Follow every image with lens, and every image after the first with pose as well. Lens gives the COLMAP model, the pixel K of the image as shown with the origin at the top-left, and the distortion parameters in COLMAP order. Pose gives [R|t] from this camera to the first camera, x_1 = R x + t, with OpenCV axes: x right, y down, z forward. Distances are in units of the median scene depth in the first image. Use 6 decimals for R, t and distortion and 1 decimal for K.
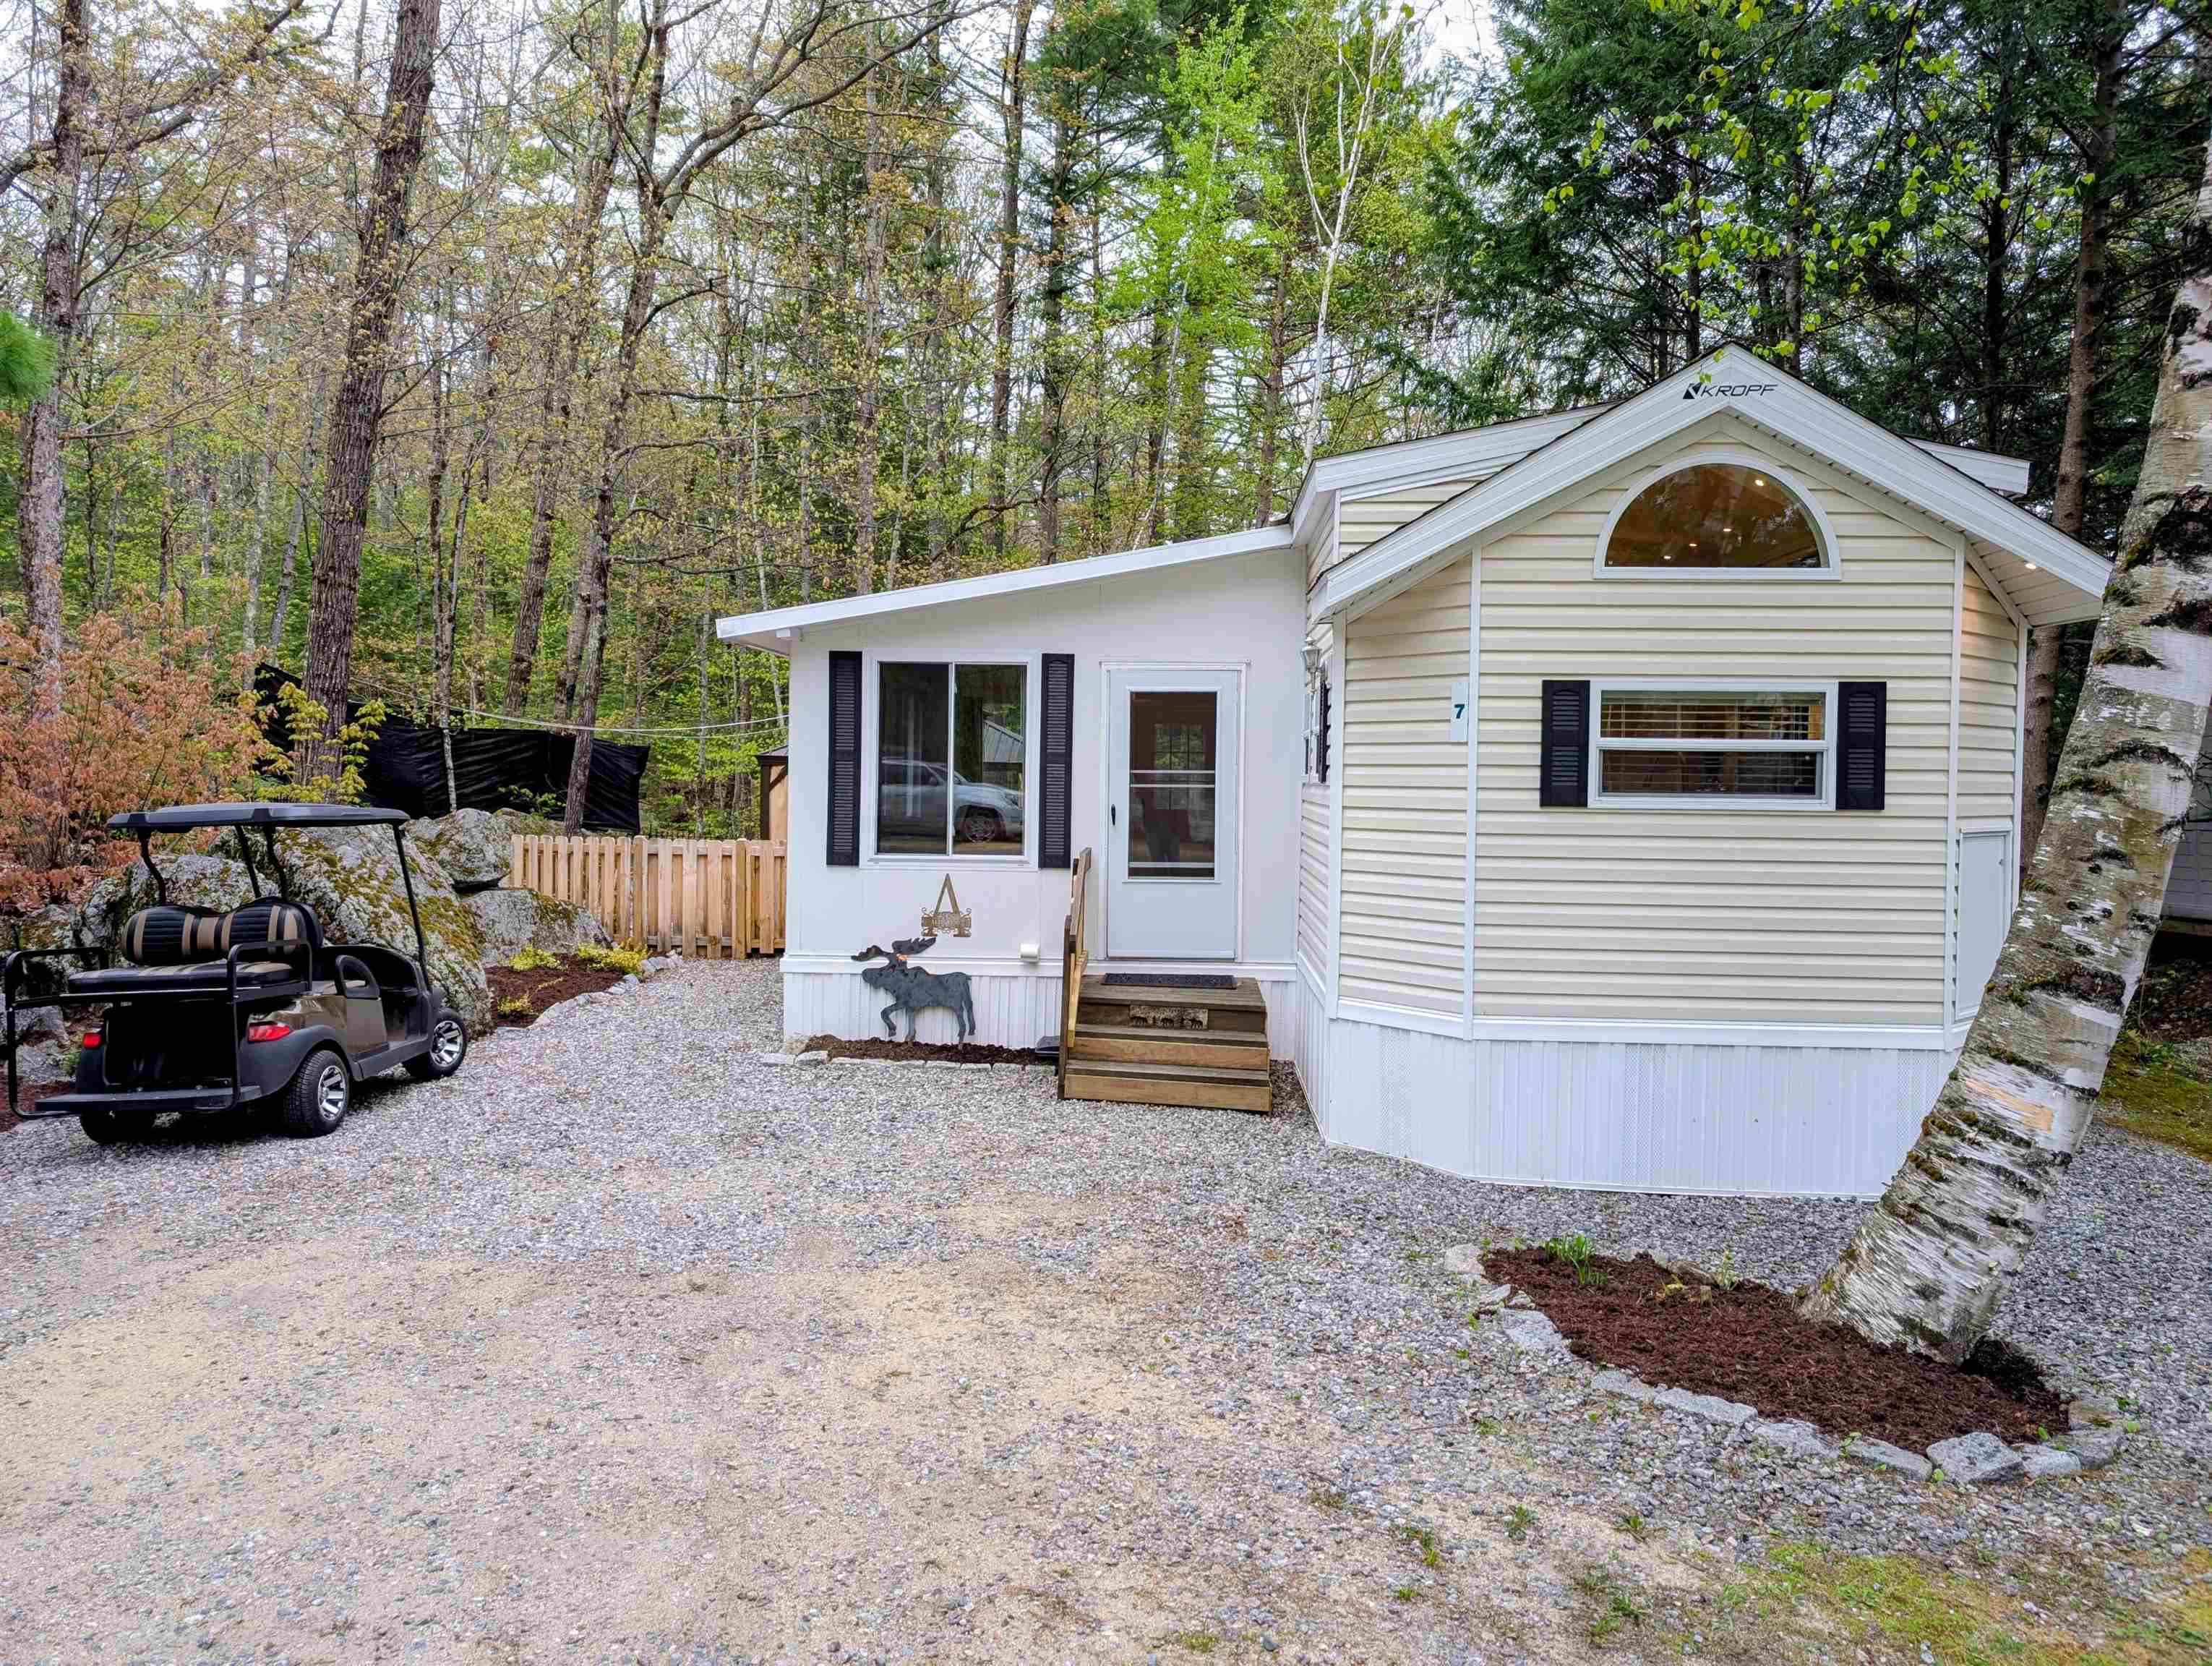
lens RADIAL K [[1580.1, 0, 1114.4], [0, 1580.1, 828.3], [0, 0, 1]] dist [0.025889, -0.025487]
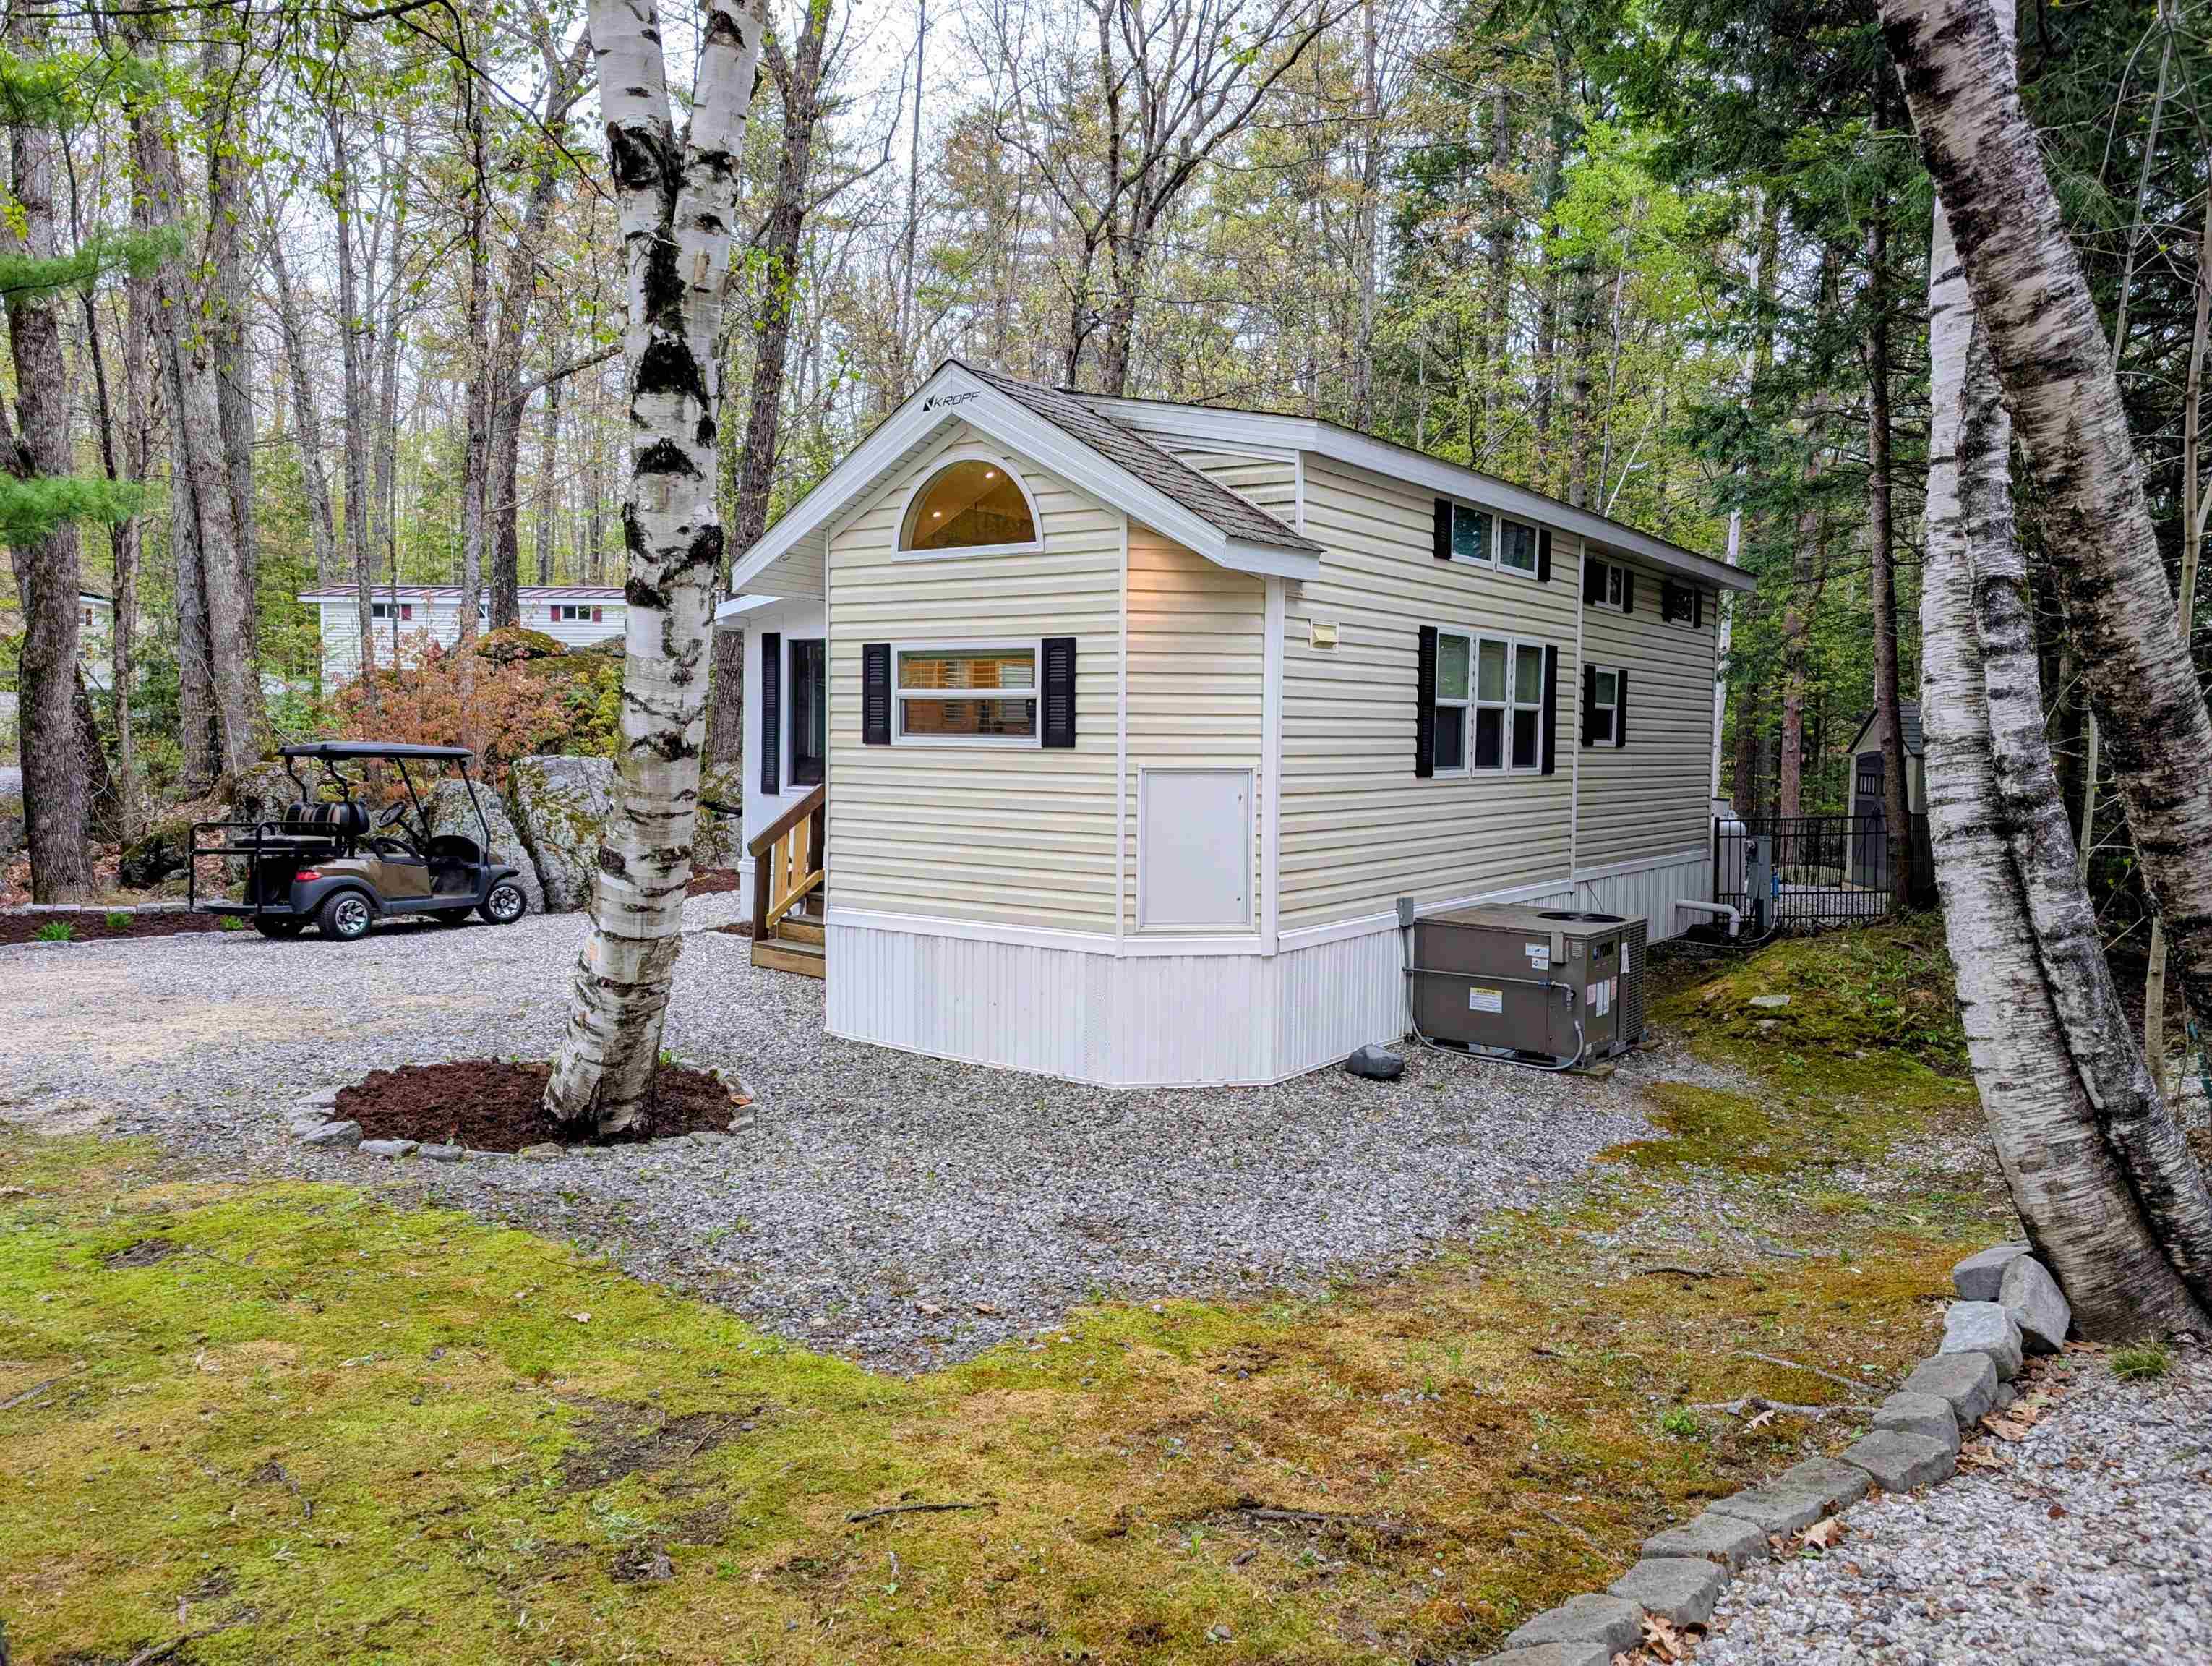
lens RADIAL K [[1580.1, 0, 1125.8], [0, 1580.1, 855.4], [0, 0, 1]] dist [0.025889, -0.025487]
pose [[0.843632, 0.039785, -0.535447, 0.836912], [-0.020069, 0.998891, 0.042600, 0.012488], [0.536547, -0.025193, 0.843494, 0.029332]]
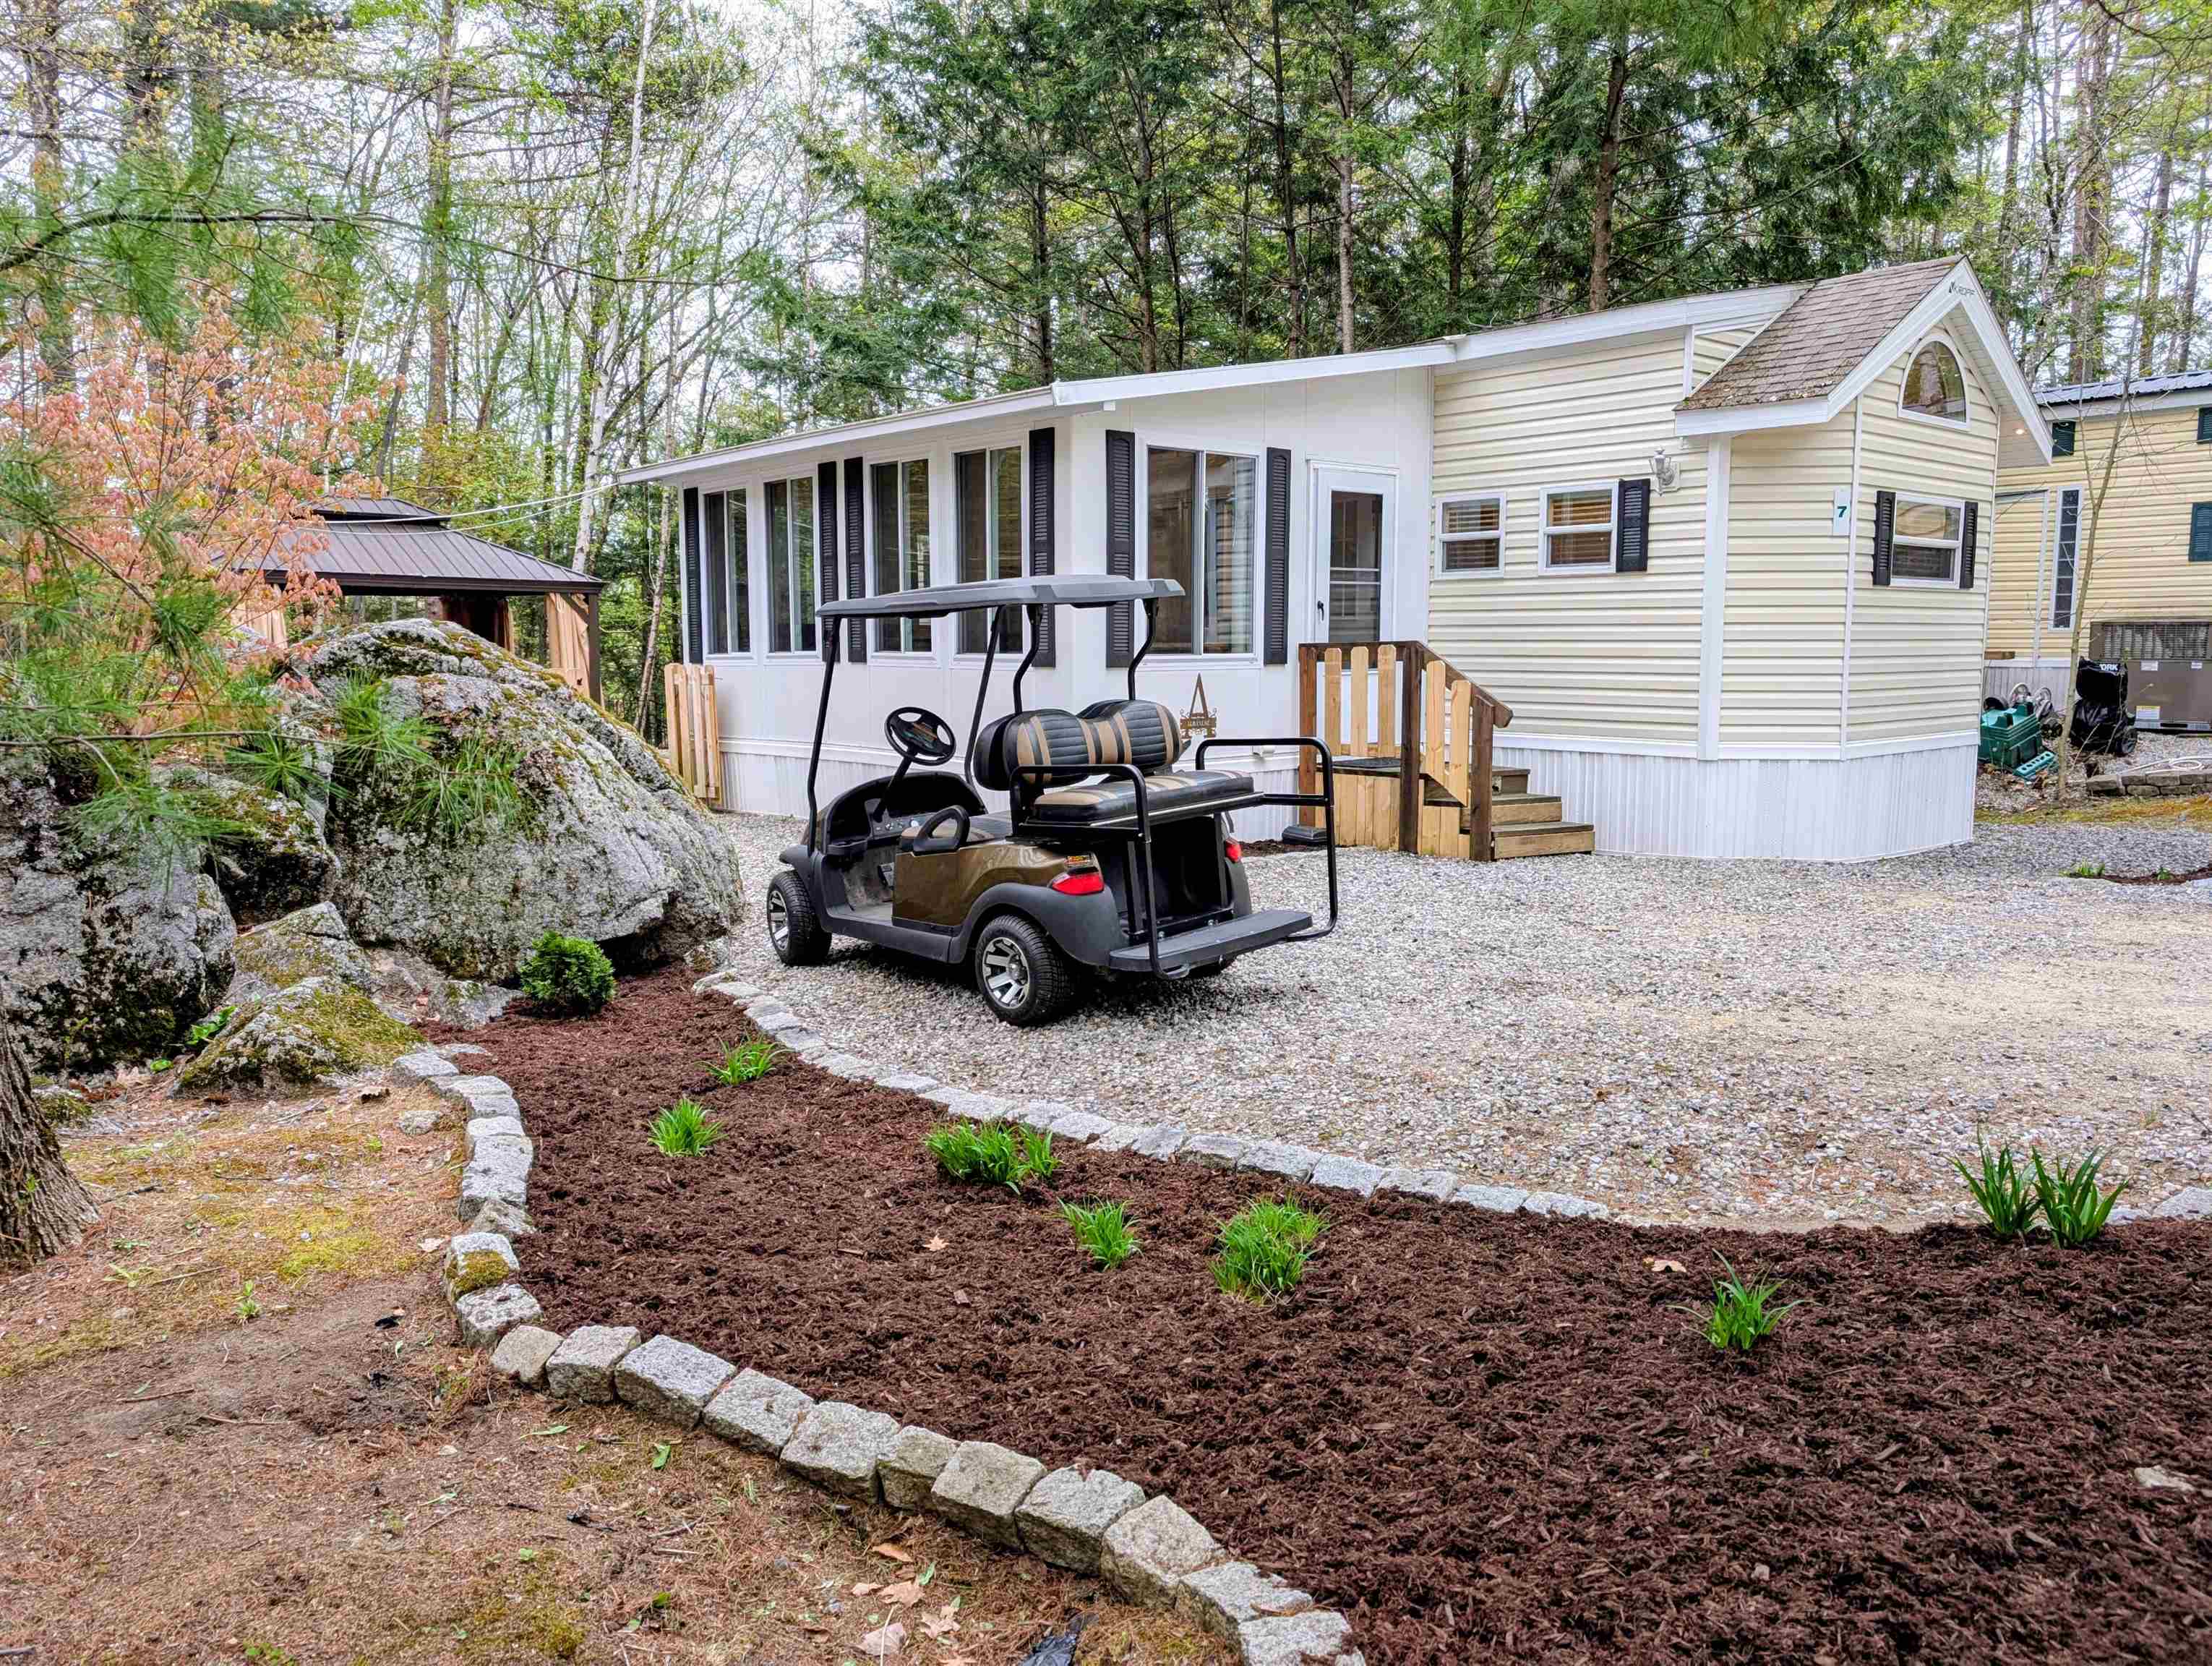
lens RADIAL K [[1580.1, 0, 1069.8], [0, 1580.1, 825.2], [0, 0, 1]] dist [0.025889, -0.025487]
pose [[0.716552, -0.093705, 0.691211, -0.879620], [0.034306, 0.994471, 0.099252, 0.023917], [-0.696690, -0.047406, 0.715804, 0.366972]]
